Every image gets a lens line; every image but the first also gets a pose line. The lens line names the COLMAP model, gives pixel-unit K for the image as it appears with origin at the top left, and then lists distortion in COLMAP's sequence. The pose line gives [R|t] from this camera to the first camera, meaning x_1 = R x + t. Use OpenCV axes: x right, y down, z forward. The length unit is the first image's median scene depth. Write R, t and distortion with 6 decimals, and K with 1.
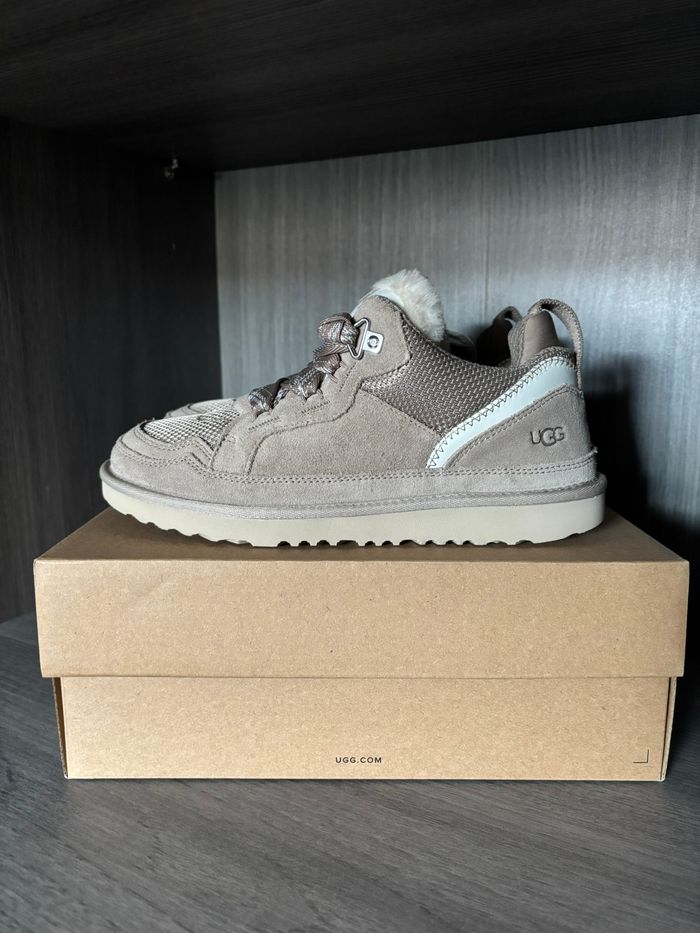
lens RADIAL K [[718.3, 0, 352.8], [0, 718.3, 467.3], [0, 0, 1]] dist [0.024389, -0.055350]
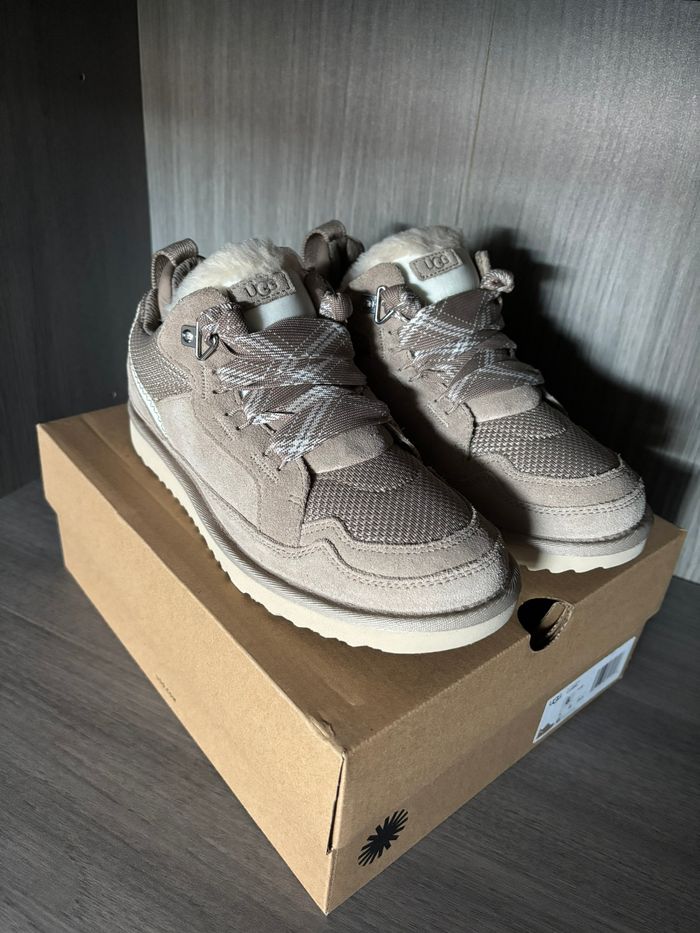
lens RADIAL K [[718.3, 0, 354.8], [0, 718.3, 461.4], [0, 0, 1]] dist [0.024389, -0.055350]
pose [[0.995914, 0.044082, 0.078812, 0.003254], [-0.067953, 0.940627, 0.332571, -0.236429], [-0.059473, -0.336567, 0.939779, 0.125529]]
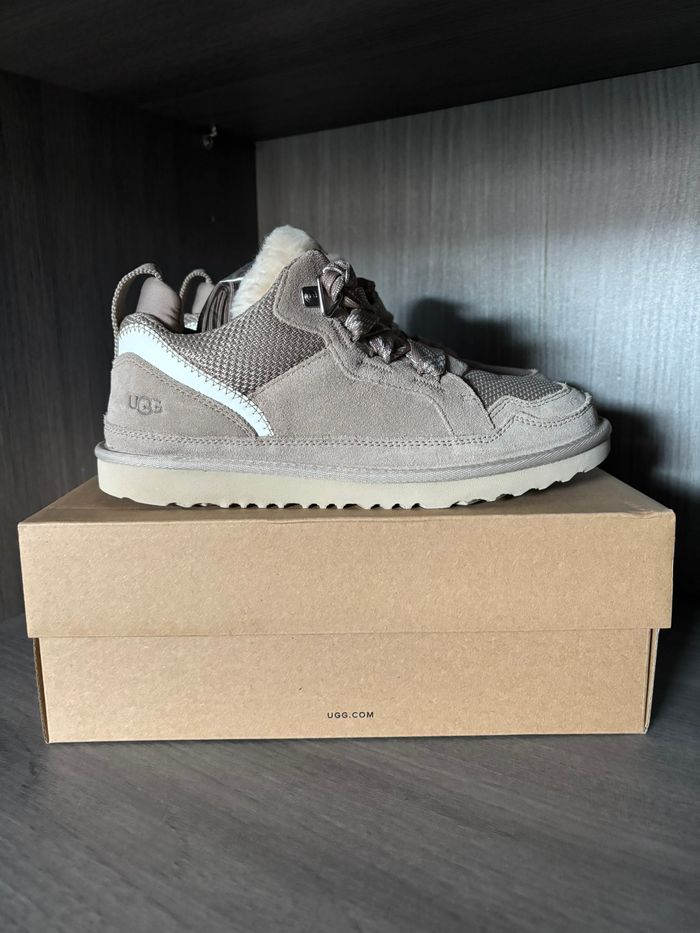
lens RADIAL K [[718.3, 0, 350.8], [0, 718.3, 469.3], [0, 0, 1]] dist [0.024389, -0.055350]
pose [[0.997600, -0.002328, -0.069205, -0.000658], [0.002649, 0.999986, 0.004537, 0.026473], [0.069193, -0.004710, 0.997592, 0.068135]]
